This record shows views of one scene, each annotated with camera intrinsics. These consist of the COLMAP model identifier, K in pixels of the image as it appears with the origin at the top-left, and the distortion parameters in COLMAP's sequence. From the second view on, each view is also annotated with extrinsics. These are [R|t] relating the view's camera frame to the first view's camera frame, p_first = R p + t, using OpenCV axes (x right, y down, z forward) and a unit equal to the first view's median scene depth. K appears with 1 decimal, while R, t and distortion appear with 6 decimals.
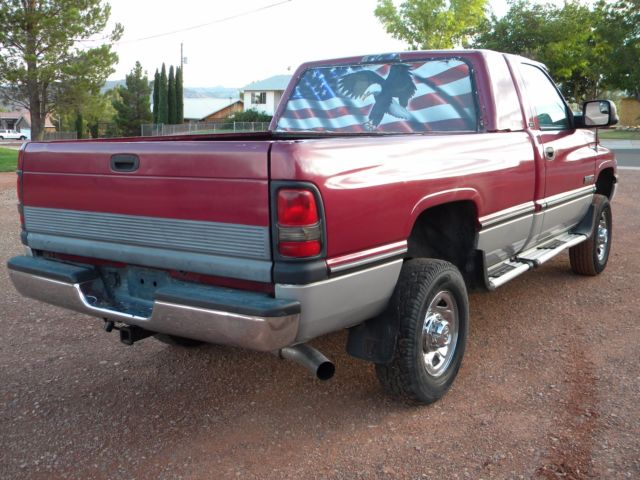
lens RADIAL K [[699.1, 0, 320.4], [0, 699.1, 240.5], [0, 0, 1]] dist [-0.055937, 0.000000]
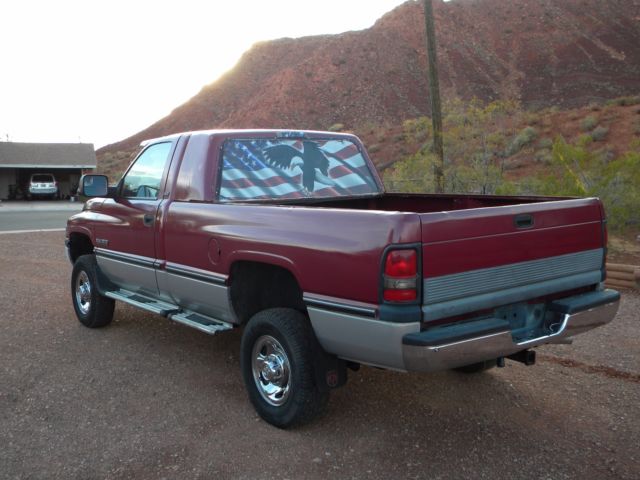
lens RADIAL K [[699.1, 0, 318.0], [0, 699.1, 238.0], [0, 0, 1]] dist [-0.055937, 0.000000]
pose [[0.309566, -0.088252, 0.946774, -1.030495], [0.181172, 0.982918, 0.032384, -0.121391], [-0.933459, 0.161504, 0.320267, 0.609927]]
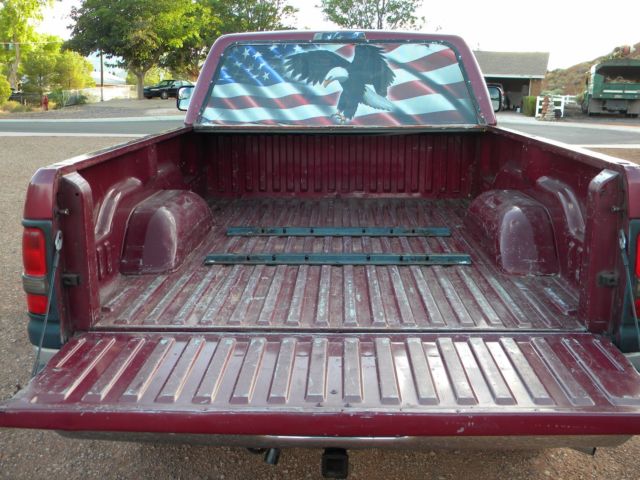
lens RADIAL K [[699.1, 0, 317.2], [0, 699.1, 243.3], [0, 0, 1]] dist [-0.055937, 0.000000]
pose [[0.840357, -0.109999, 0.530754, -0.407620], [0.084895, 0.993817, 0.071553, -0.076692], [-0.535344, -0.015071, 0.844500, 0.303808]]
